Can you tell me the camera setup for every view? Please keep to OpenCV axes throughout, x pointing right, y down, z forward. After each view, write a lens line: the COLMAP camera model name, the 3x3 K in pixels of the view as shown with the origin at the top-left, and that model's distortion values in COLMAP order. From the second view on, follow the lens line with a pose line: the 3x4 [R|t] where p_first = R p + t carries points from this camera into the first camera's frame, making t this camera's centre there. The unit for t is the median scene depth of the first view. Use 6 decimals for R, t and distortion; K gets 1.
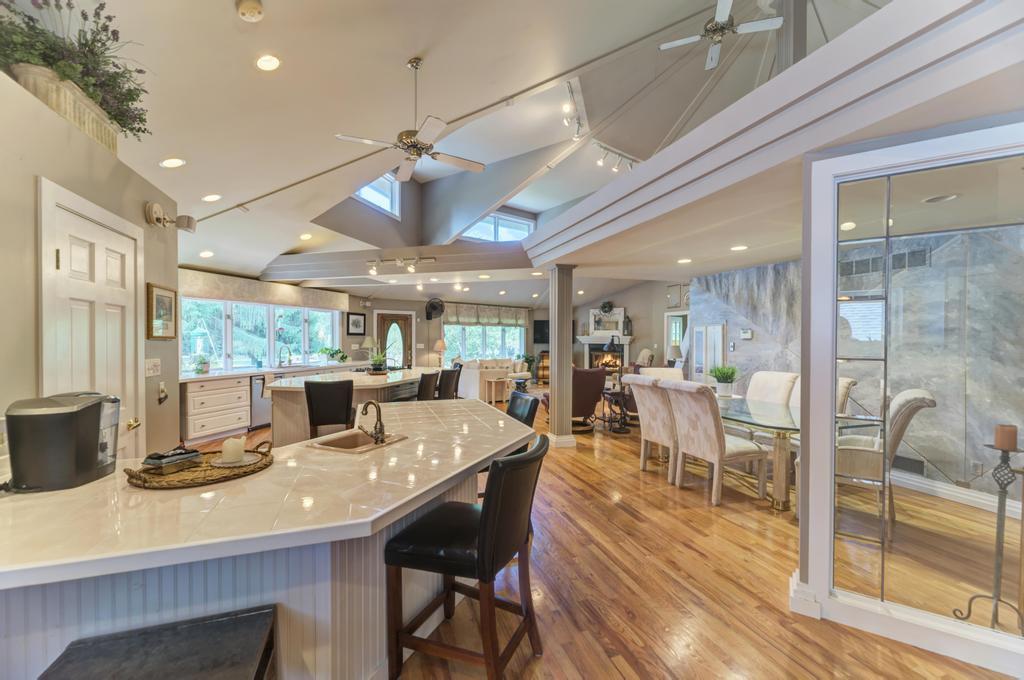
lens RADIAL K [[411.1, 0, 512.2], [0, 411.1, 345.0], [0, 0, 1]] dist [0.007966, -0.003828]
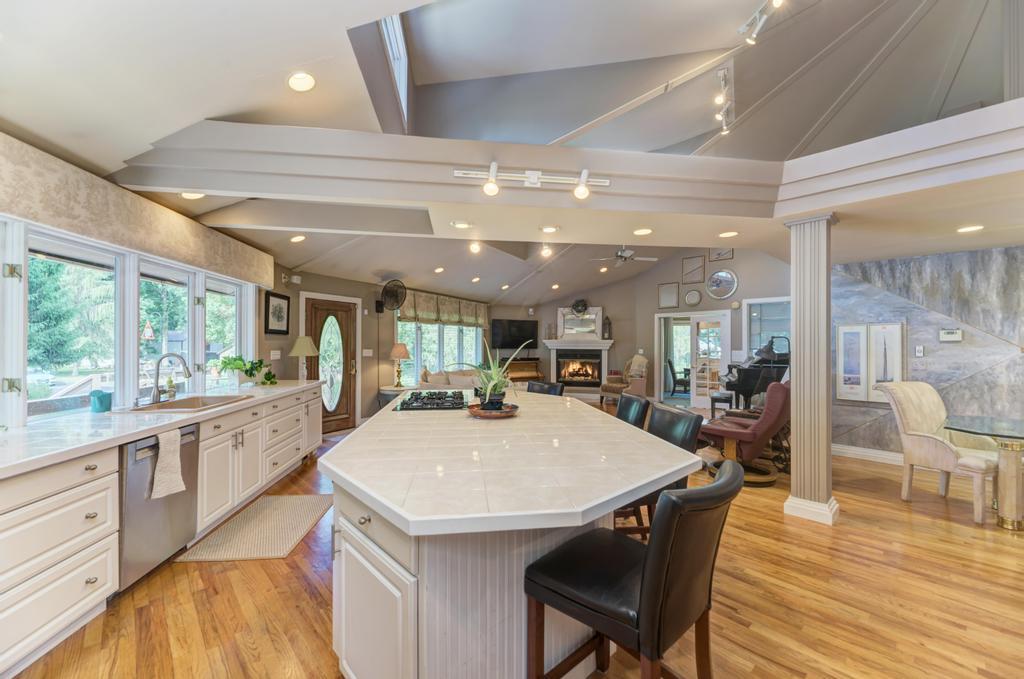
lens RADIAL K [[411.1, 0, 512.2], [0, 411.1, 344.5], [0, 0, 1]] dist [0.007966, -0.003828]
pose [[0.915797, 0.002144, 0.401635, -0.335367], [0.003982, 0.999888, -0.014417, -0.000523], [-0.401621, 0.014803, 0.915686, 0.392536]]
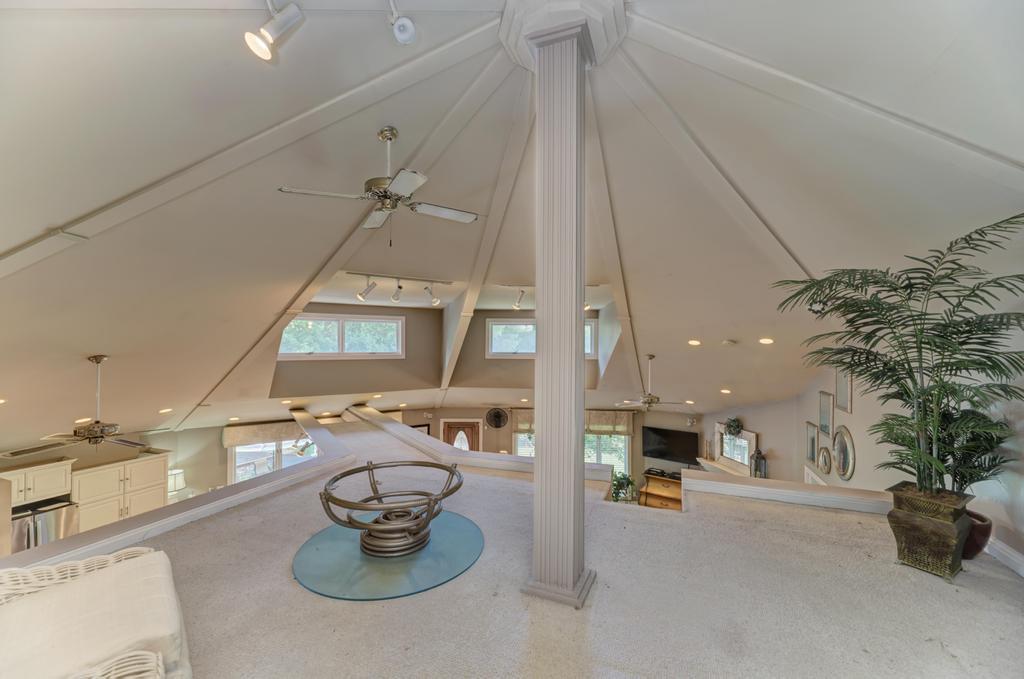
lens RADIAL K [[411.1, 0, 512.2], [0, 411.1, 344.5], [0, 0, 1]] dist [0.007966, -0.003828]
pose [[0.764719, -0.001265, -0.644362, 0.539662], [-0.010276, 0.999847, -0.014159, -0.295852], [0.644282, 0.017450, 0.764589, 0.358658]]
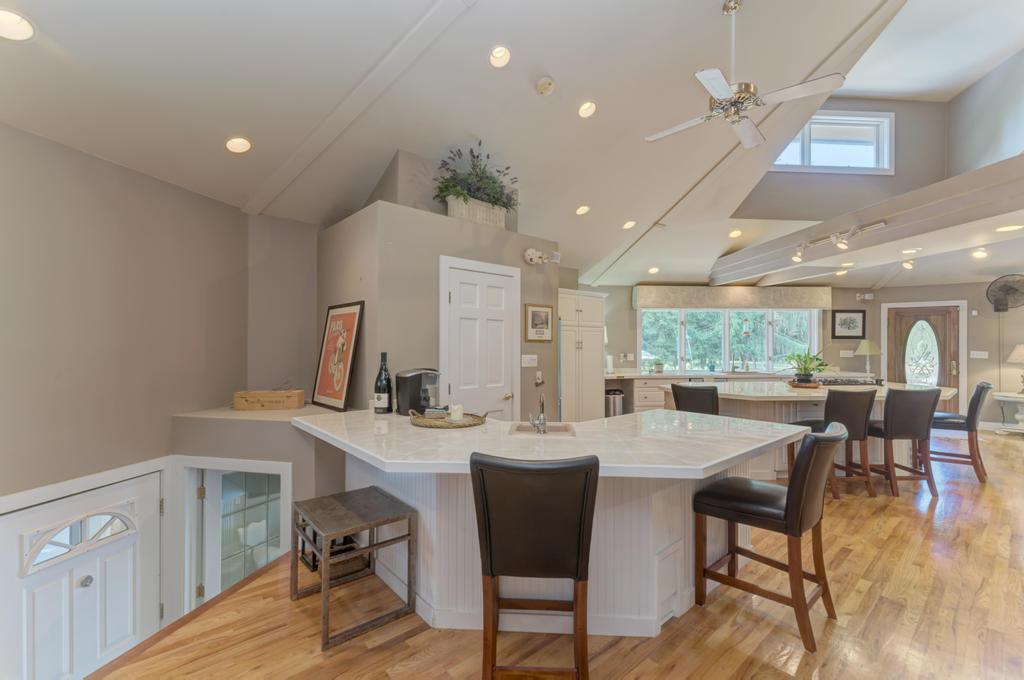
lens RADIAL K [[436.5, 0, 508.6], [0, 436.5, 345.6], [0, 0, 1]] dist [0.001596, 0.000274]
pose [[0.357924, 0.000120, -0.933751, 0.172008], [-0.014385, 0.999882, -0.005386, 0.003063], [0.933640, 0.015359, 0.357883, 0.117412]]
